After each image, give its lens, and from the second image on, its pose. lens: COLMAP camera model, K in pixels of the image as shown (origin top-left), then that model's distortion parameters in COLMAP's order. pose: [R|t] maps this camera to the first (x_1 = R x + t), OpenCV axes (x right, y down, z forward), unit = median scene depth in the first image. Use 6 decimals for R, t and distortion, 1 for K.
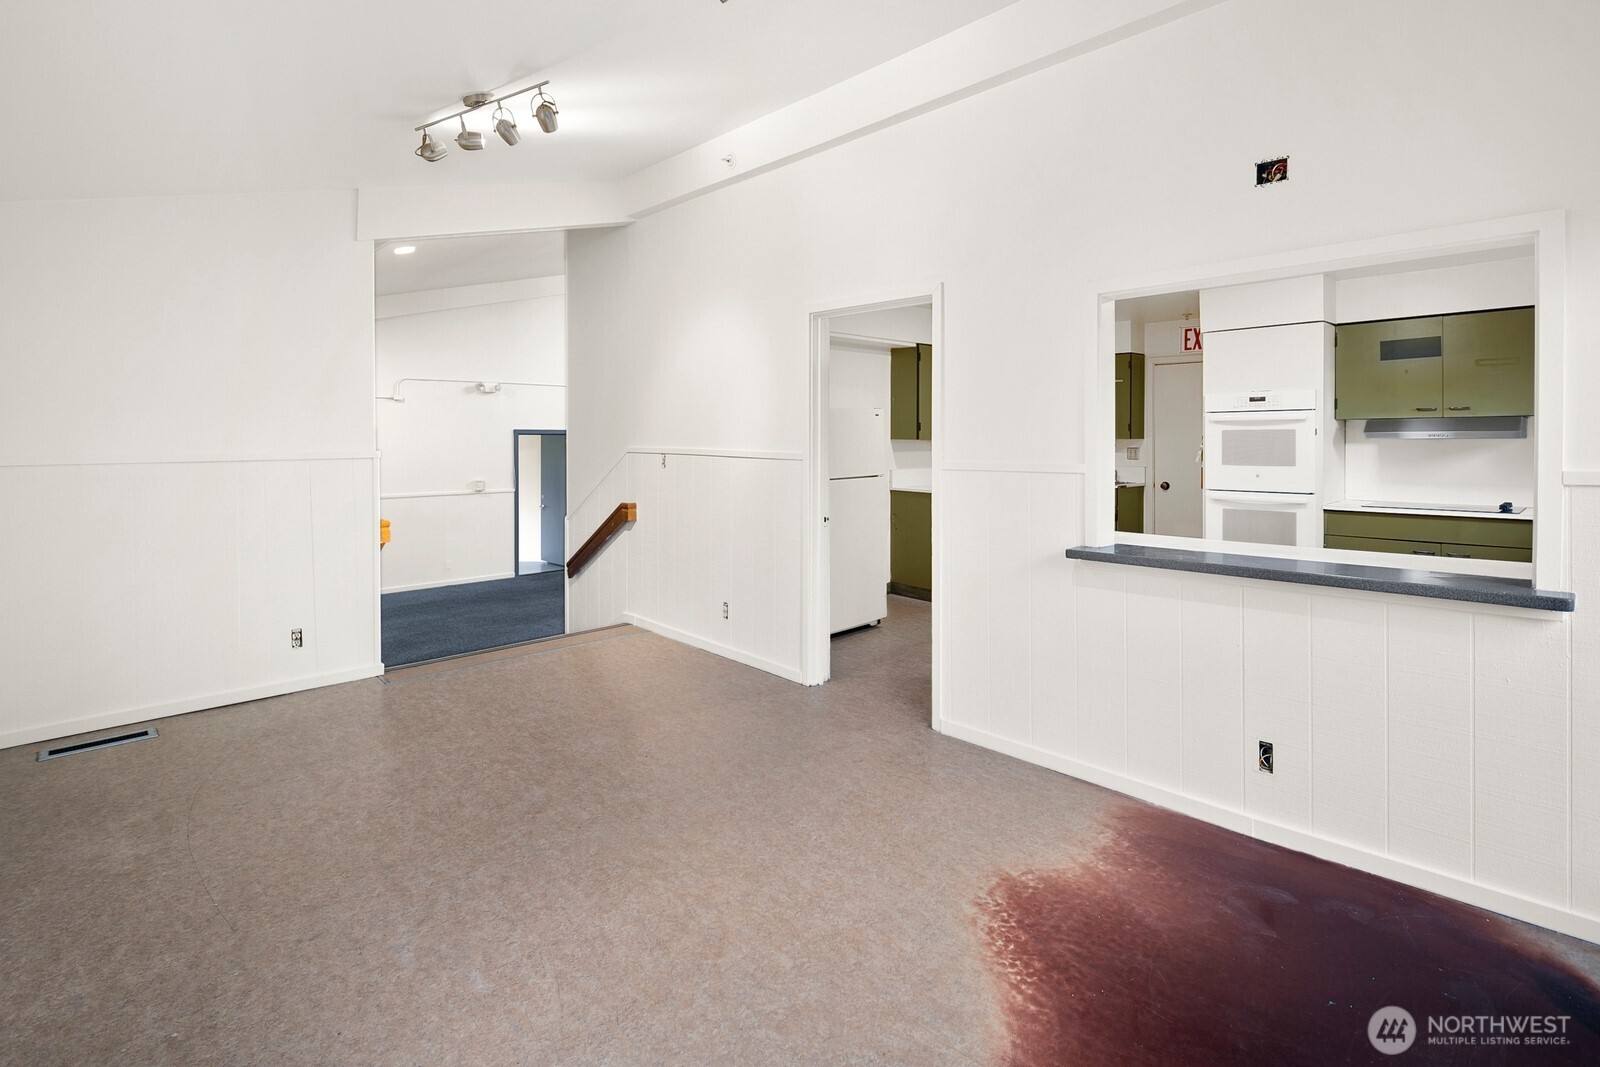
lens RADIAL K [[772.1, 0, 782.6], [0, 772.1, 434.5], [0, 0, 1]] dist [0.022000, -0.007324]
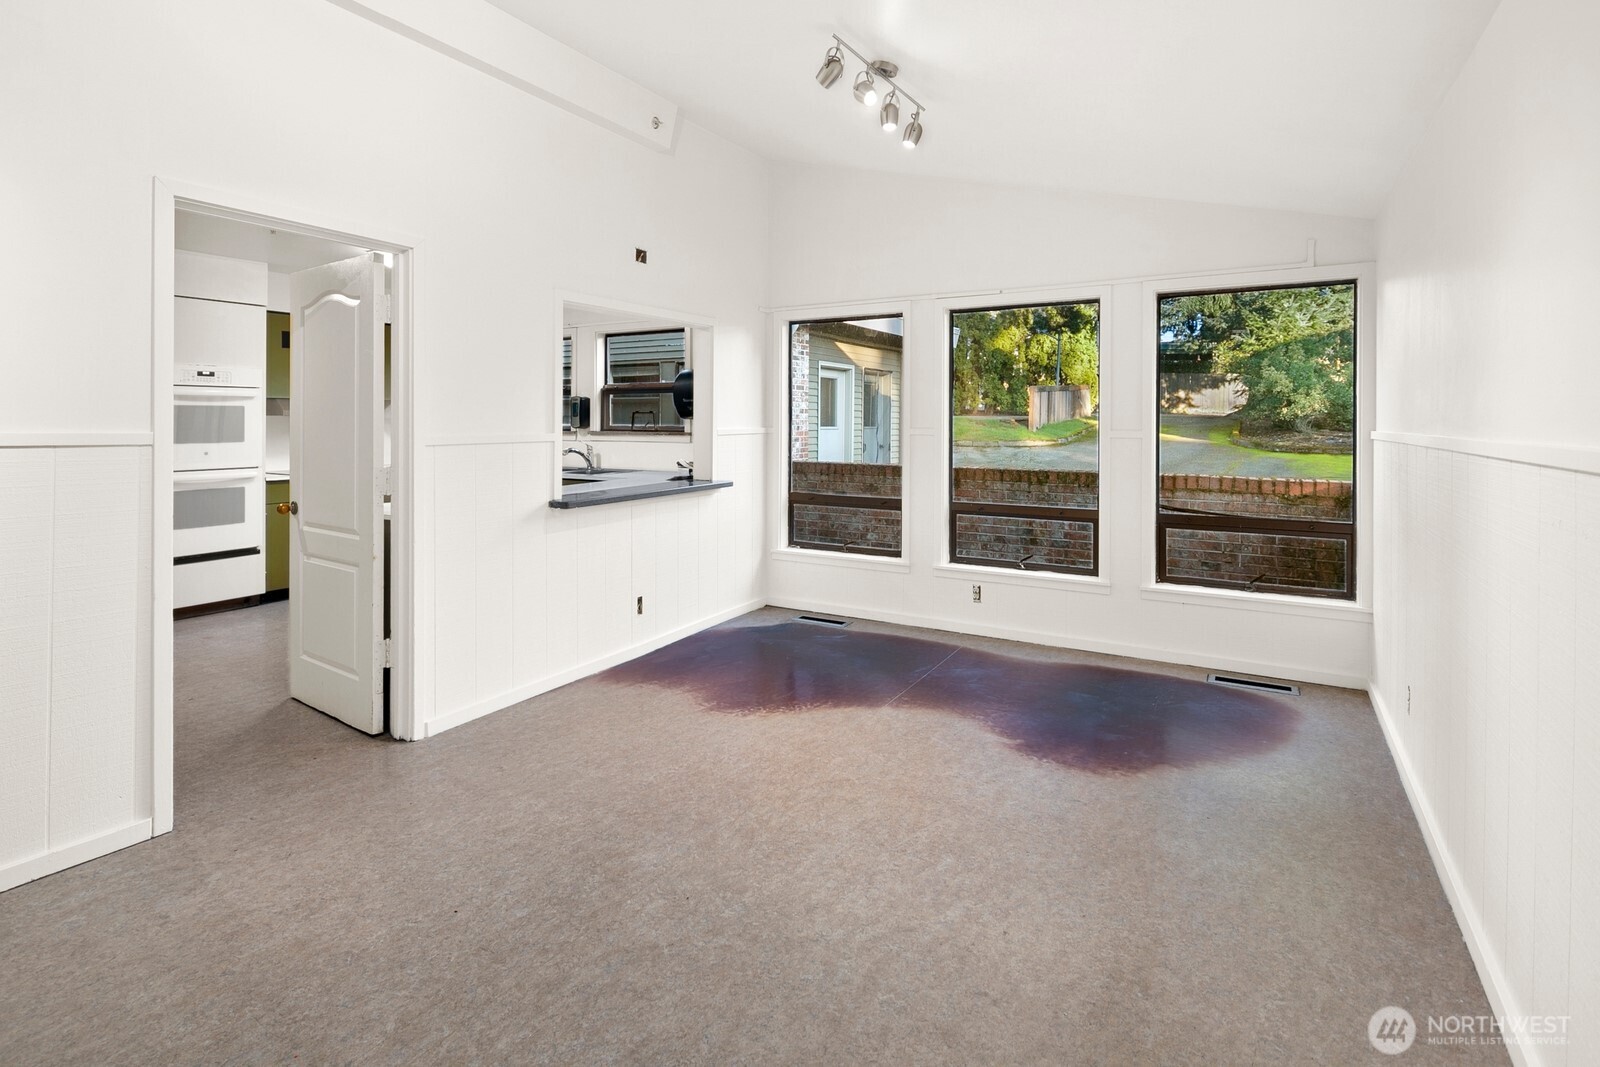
lens RADIAL K [[772.1, 0, 779.9], [0, 772.1, 482.7], [0, 0, 1]] dist [0.022000, -0.007324]
pose [[-0.265565, -0.075896, 0.961101, -1.138545], [-0.012116, 0.997081, 0.075389, 0.015433], [-0.964017, 0.008376, -0.265709, 1.237519]]
